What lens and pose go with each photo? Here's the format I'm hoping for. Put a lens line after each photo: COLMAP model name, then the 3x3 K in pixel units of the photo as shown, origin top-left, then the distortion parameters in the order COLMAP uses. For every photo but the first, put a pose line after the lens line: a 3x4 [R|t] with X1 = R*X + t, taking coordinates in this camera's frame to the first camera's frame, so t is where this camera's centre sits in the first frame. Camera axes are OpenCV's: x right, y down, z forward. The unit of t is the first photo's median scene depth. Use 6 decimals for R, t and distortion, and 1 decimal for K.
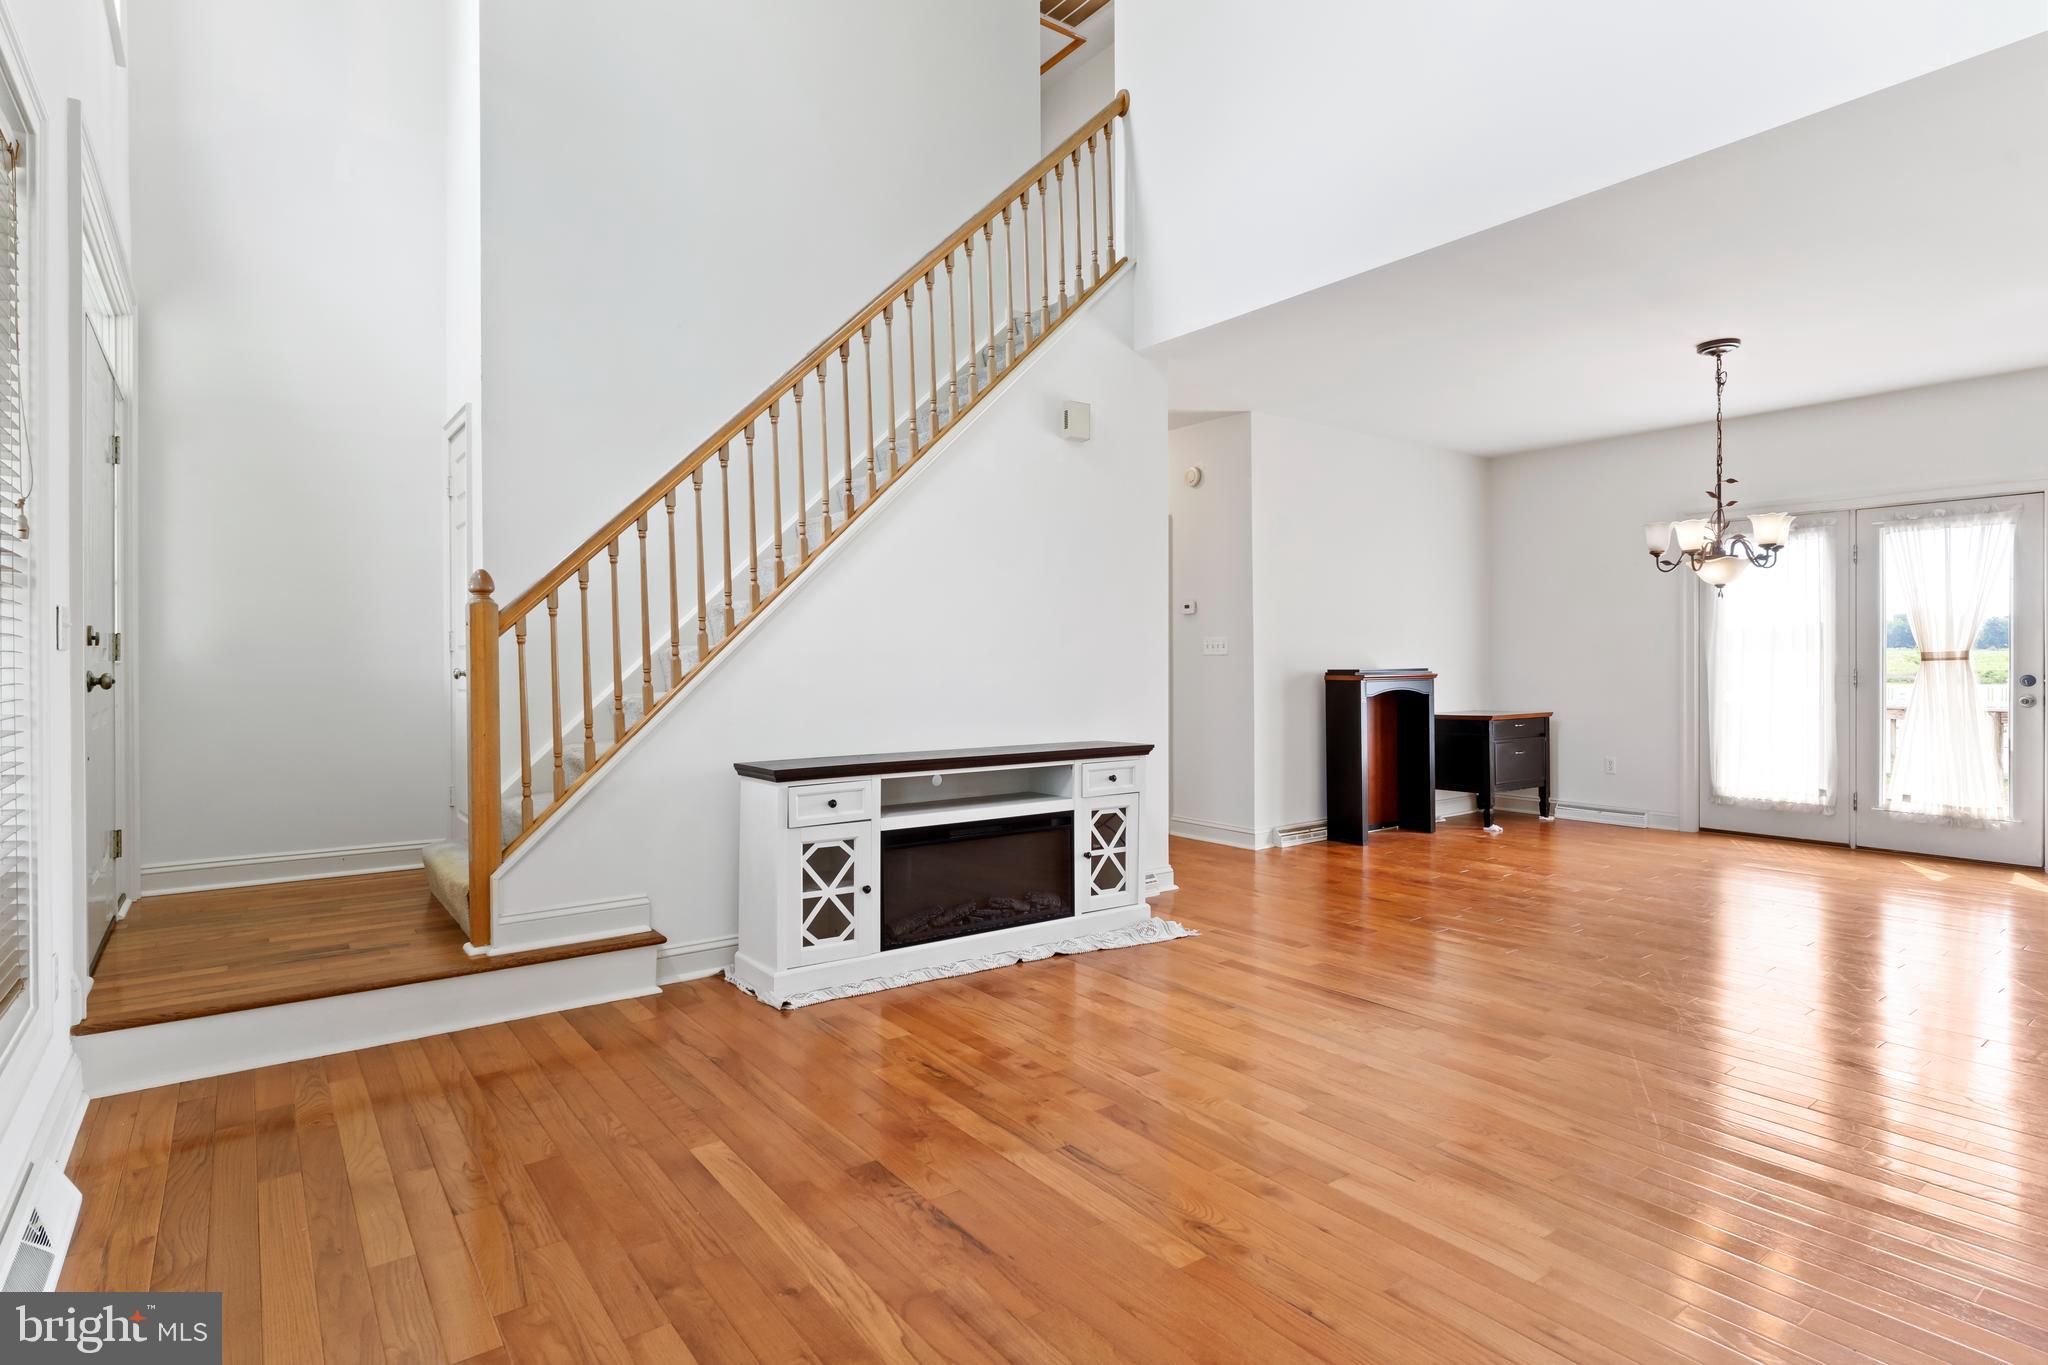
lens RADIAL K [[1053.2, 0, 1007.4], [0, 1053.2, 667.4], [0, 0, 1]] dist [-0.010350, 0.005250]
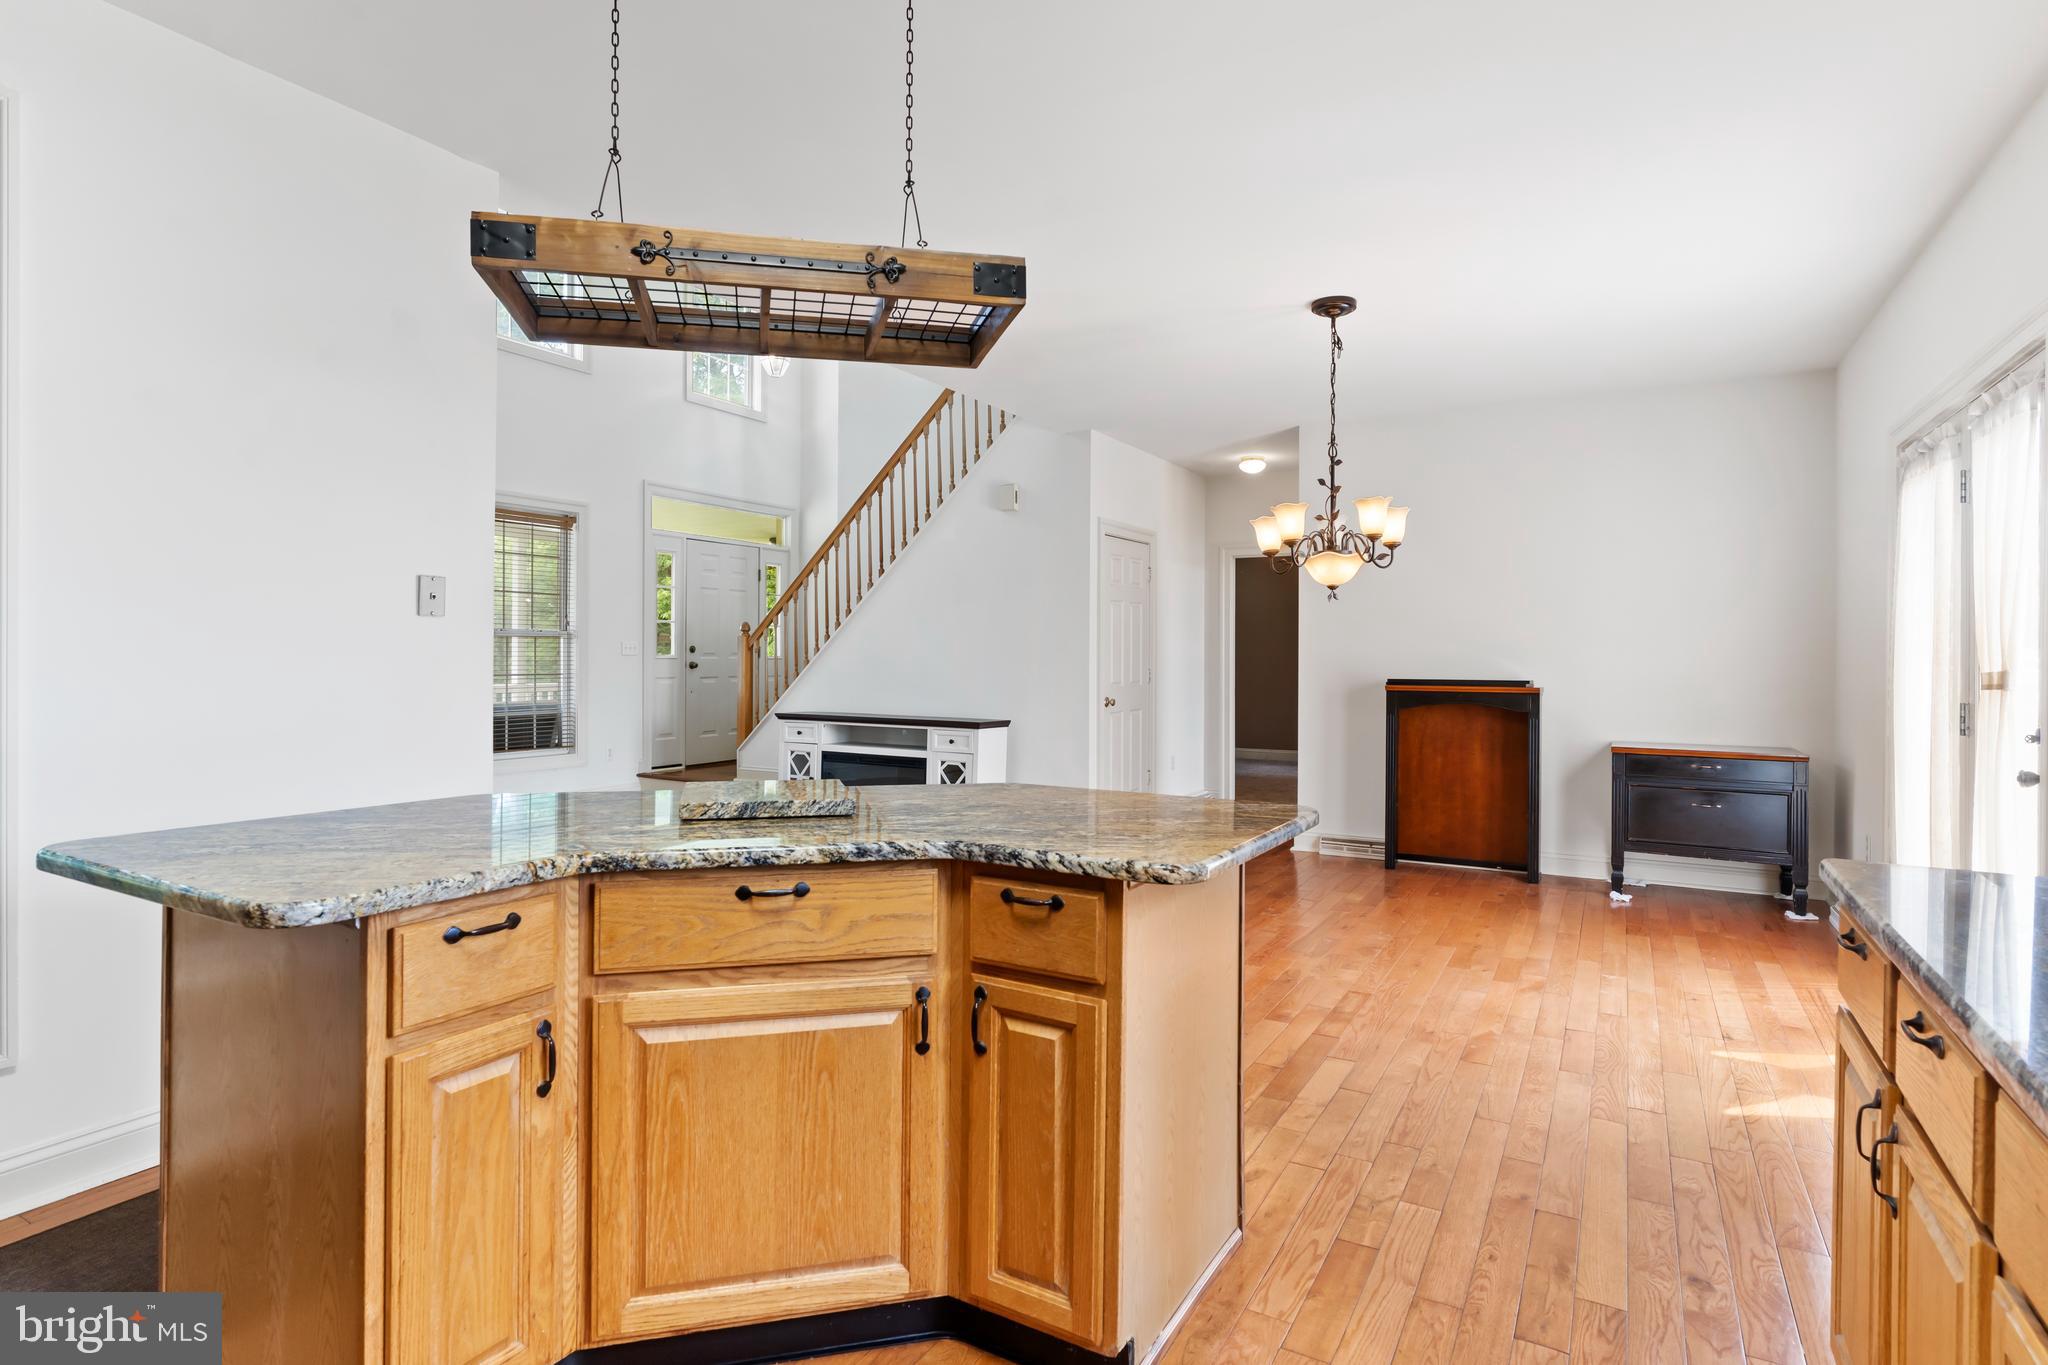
lens RADIAL K [[1053.2, 0, 1016.3], [0, 1053.2, 646.3], [0, 0, 1]] dist [-0.010350, 0.005250]
pose [[0.403968, -0.000247, -0.914773, 1.176137], [-0.015052, 0.999863, -0.006917, -0.016980], [0.914649, 0.016563, 0.403909, 0.366748]]
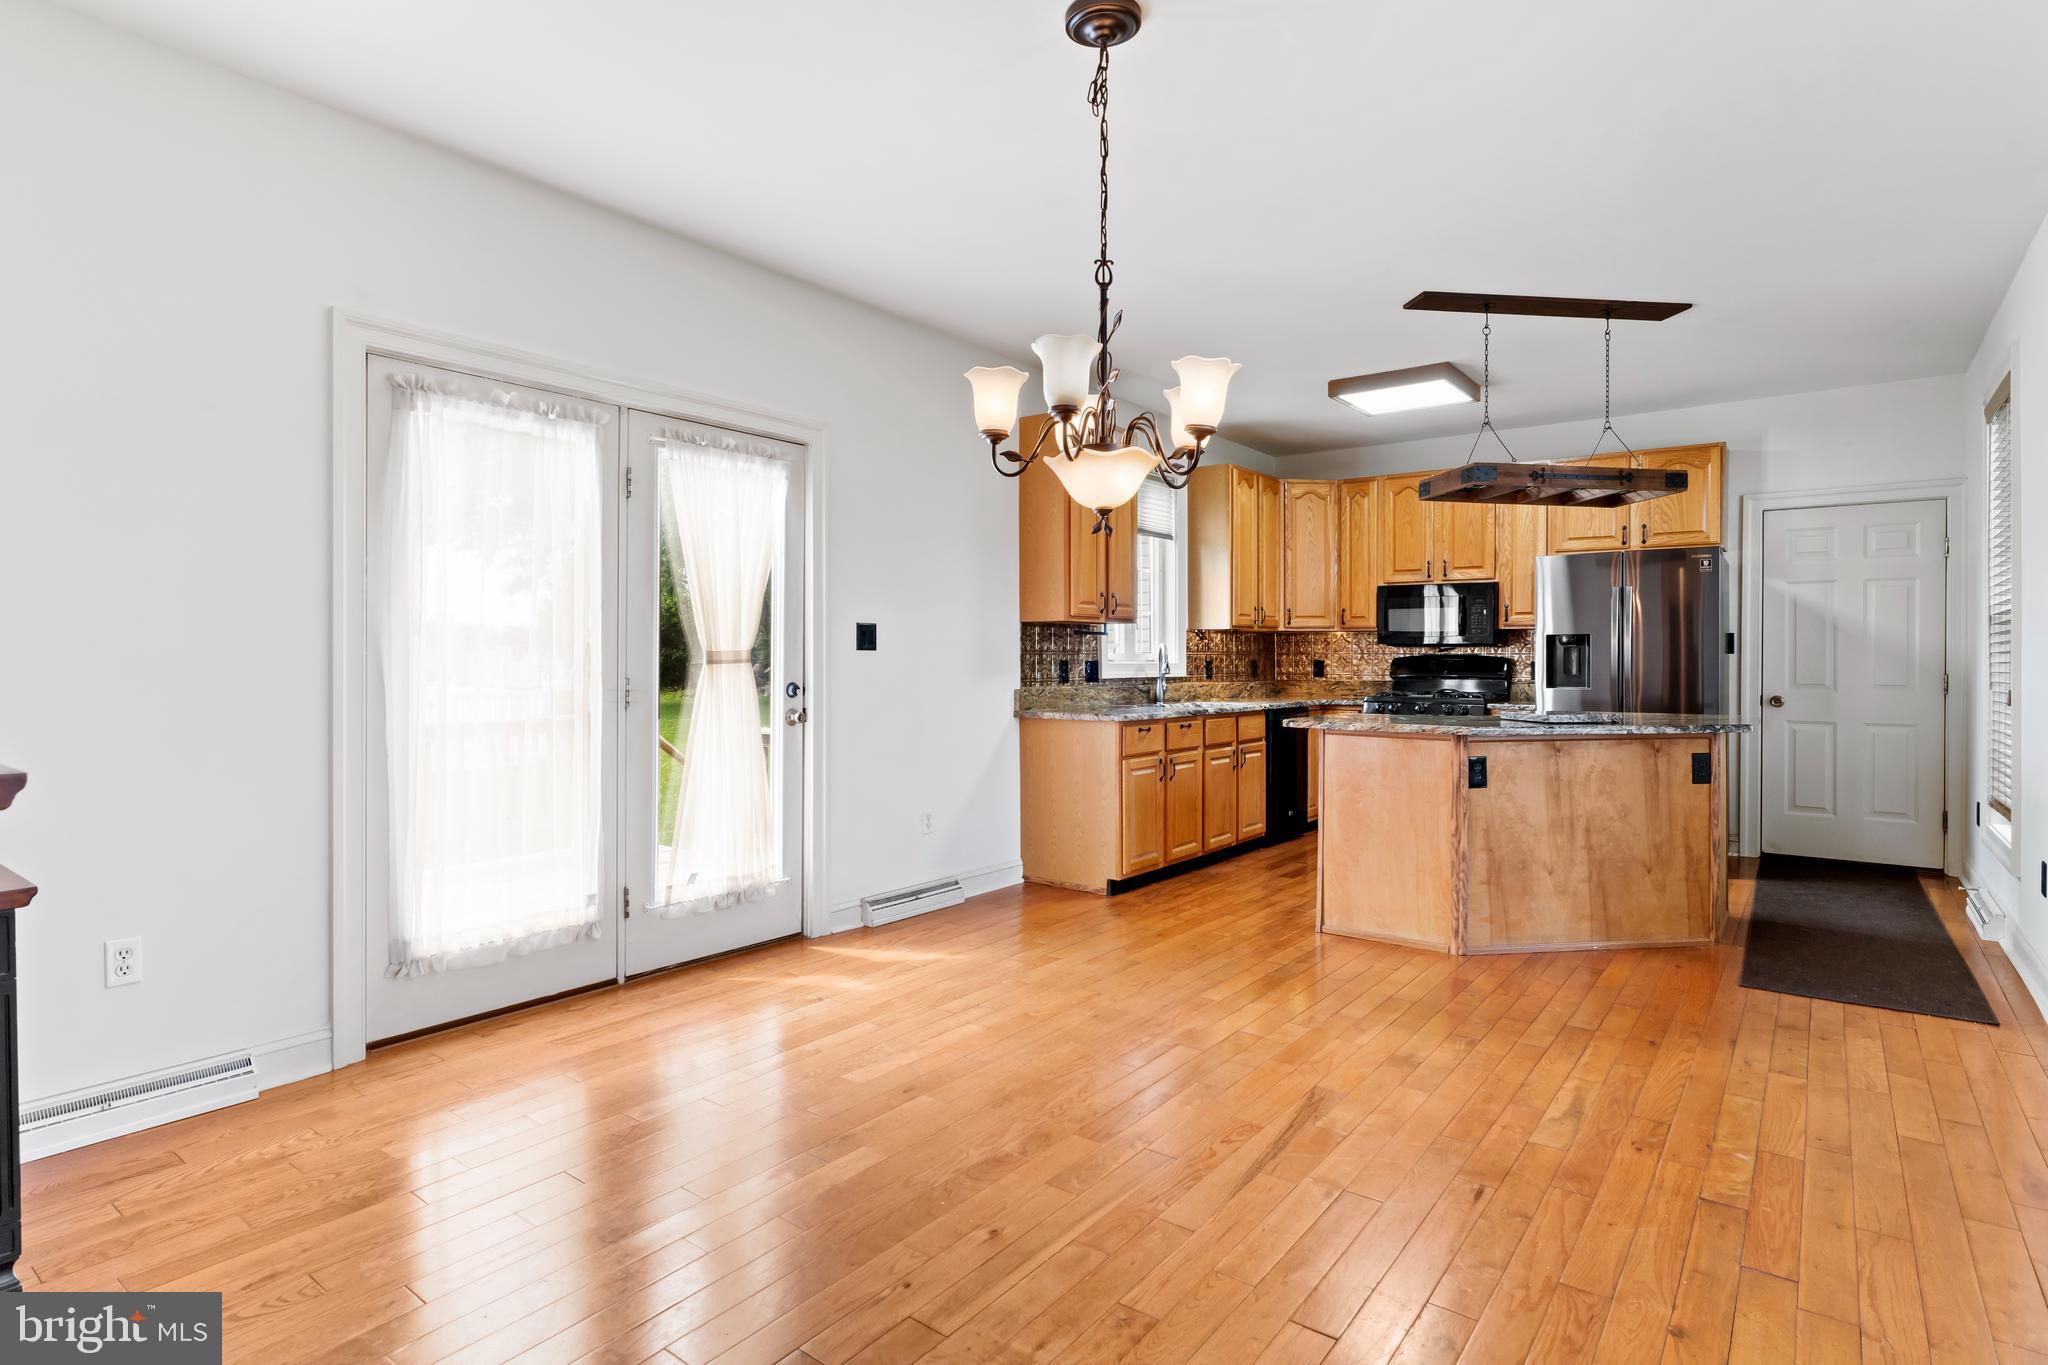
lens RADIAL K [[1053.2, 0, 1026.3], [0, 1053.2, 655.4], [0, 0, 1]] dist [-0.010350, 0.005250]
pose [[-0.287137, 0.006682, 0.957866, 0.190387], [0.005298, 0.999971, -0.005388, -0.007087], [-0.957875, 0.003527, -0.287164, 1.020004]]
